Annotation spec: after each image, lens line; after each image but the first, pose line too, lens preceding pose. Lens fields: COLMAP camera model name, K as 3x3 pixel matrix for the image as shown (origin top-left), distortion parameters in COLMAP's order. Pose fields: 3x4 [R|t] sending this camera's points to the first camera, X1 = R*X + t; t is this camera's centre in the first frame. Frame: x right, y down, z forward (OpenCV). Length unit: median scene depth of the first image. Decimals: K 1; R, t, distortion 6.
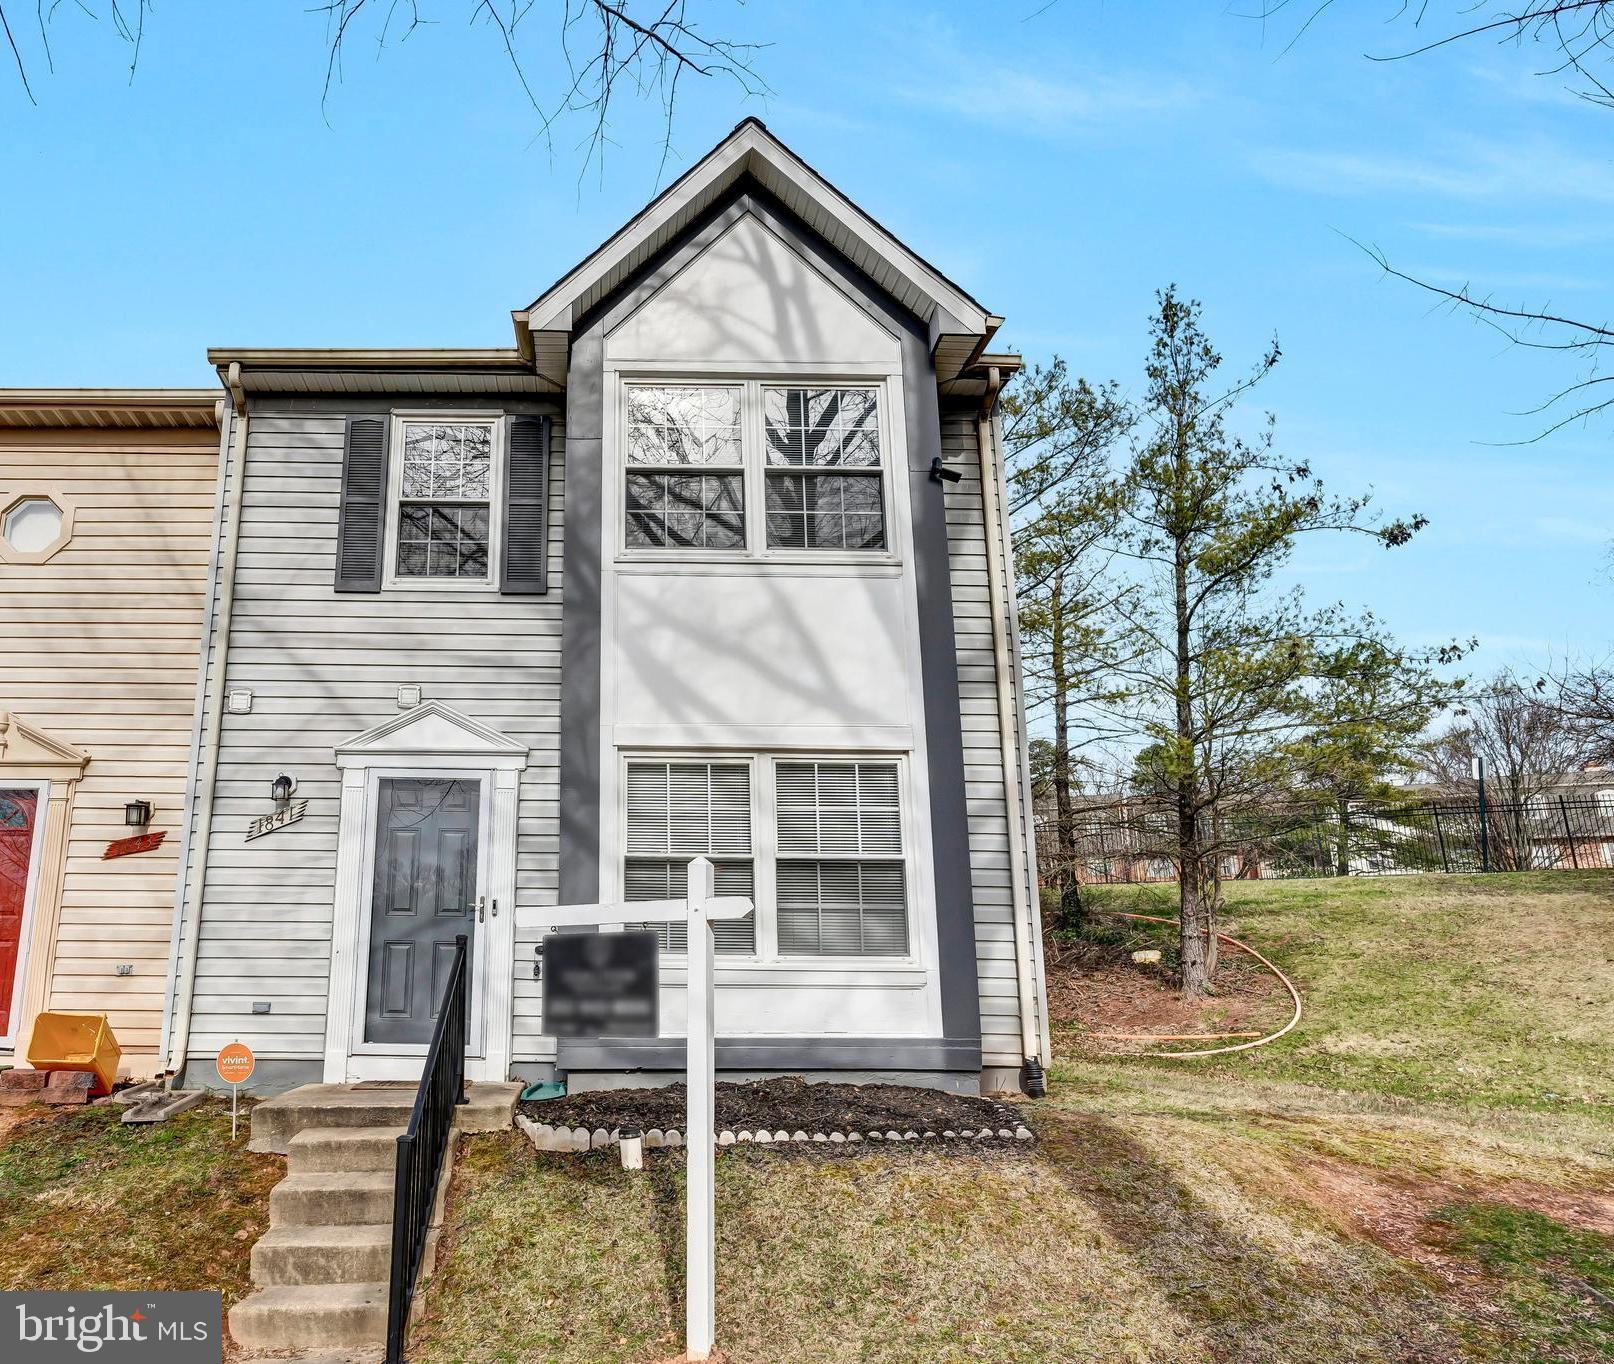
lens RADIAL K [[1160.2, 0, 590.9], [0, 1160.2, 684.0], [0, 0, 1]] dist [0.000948, 0.001655]
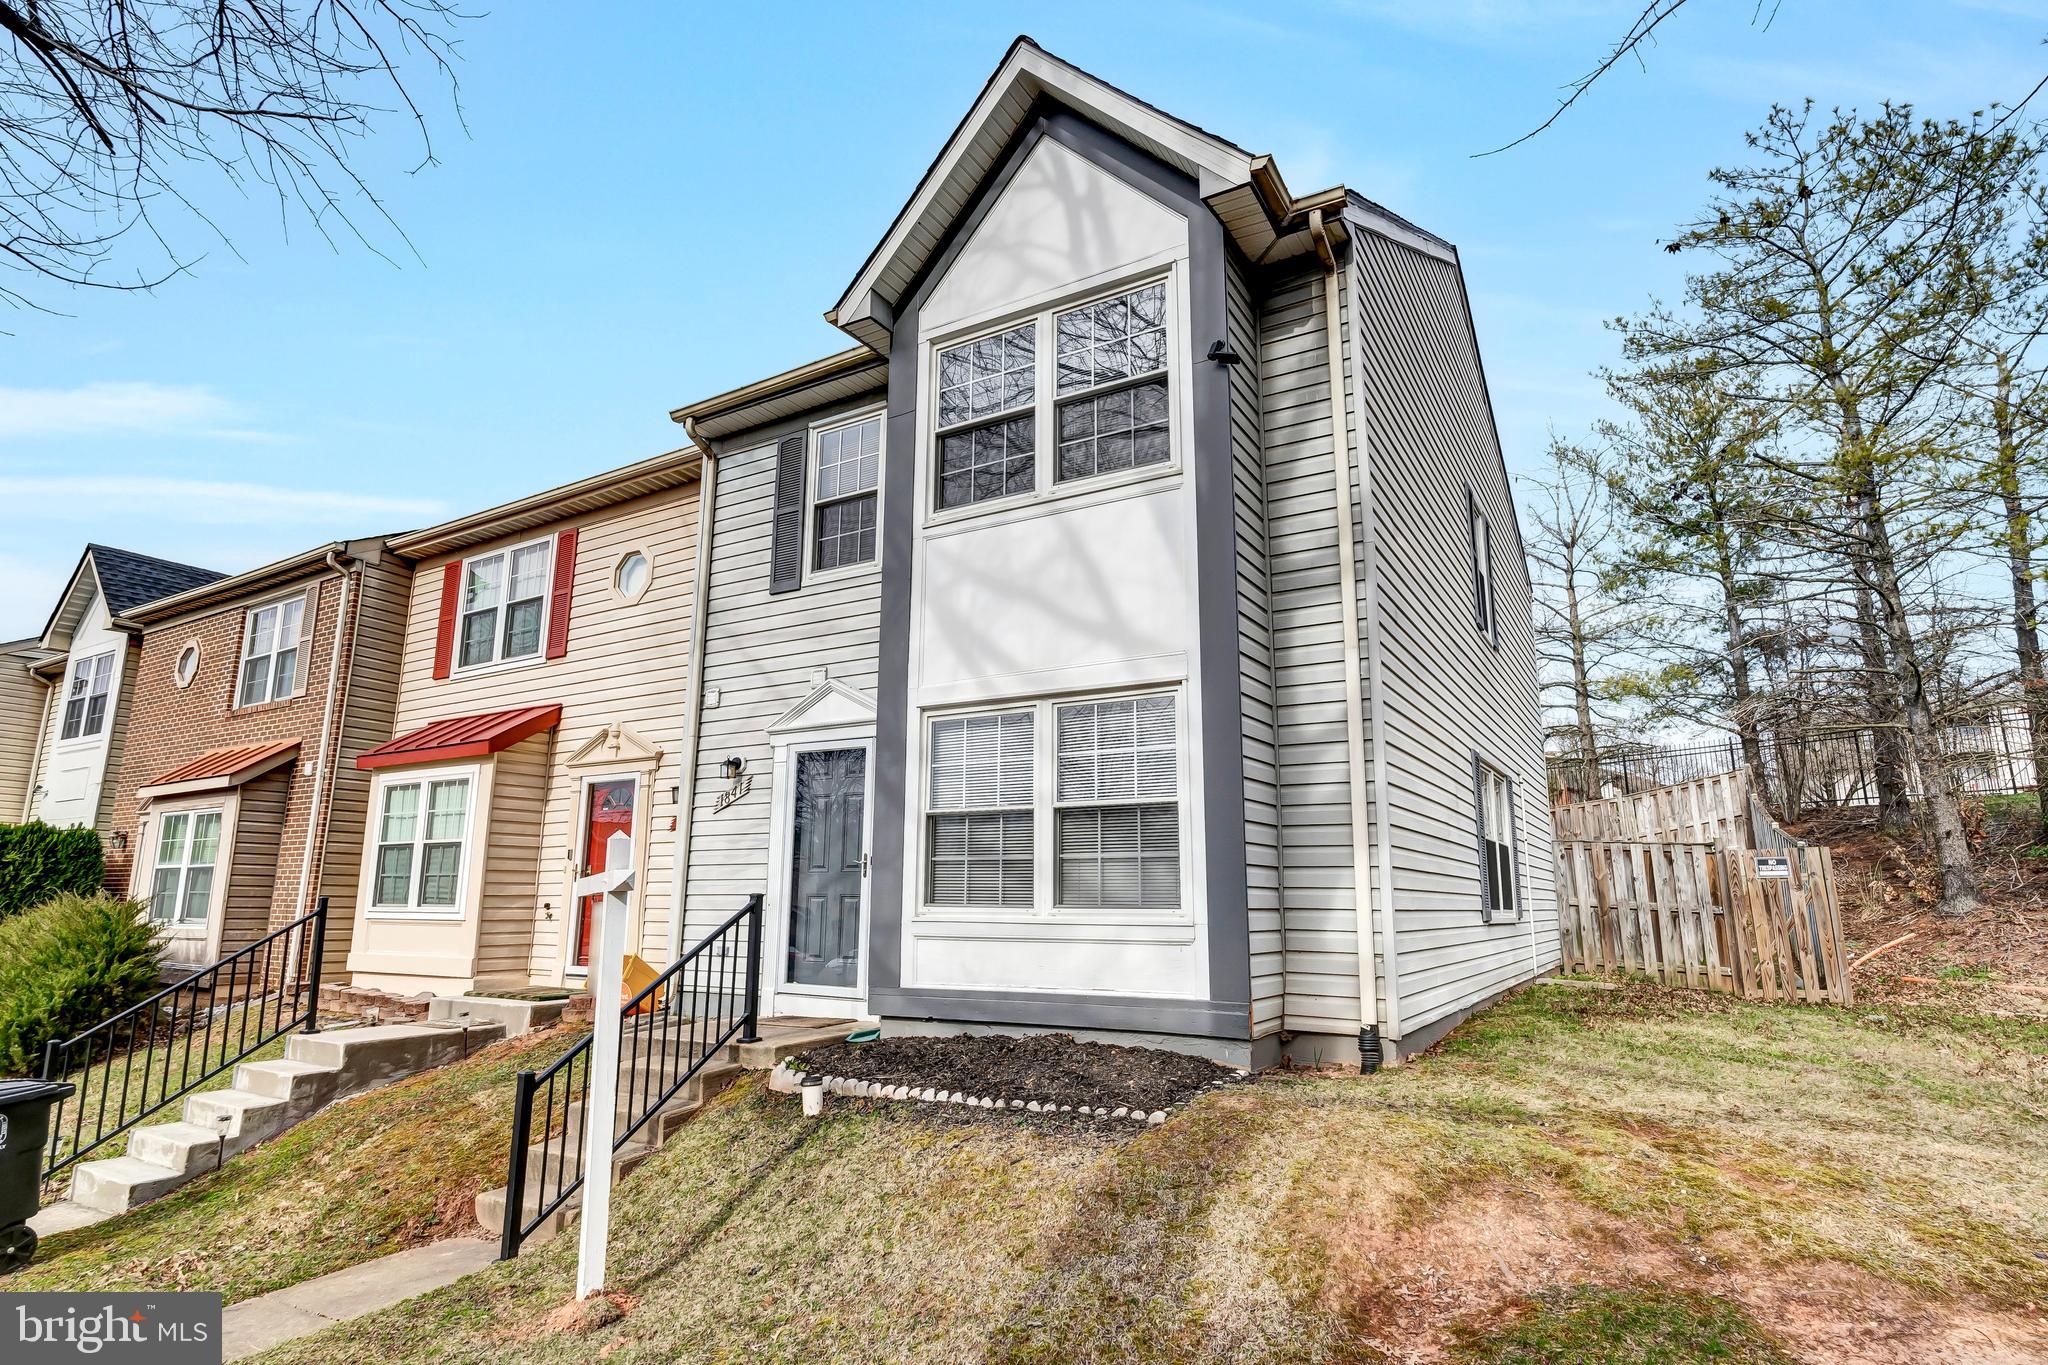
lens RADIAL K [[1058.5, 0, 1024.0], [0, 1058.5, 682.5], [0, 0, 1]] dist [-0.001383, -0.000147]
pose [[0.855957, -0.110849, -0.505026, 0.541145], [0.133254, 0.991047, 0.008322, 0.033702], [0.499582, -0.074420, 0.863064, 0.217730]]
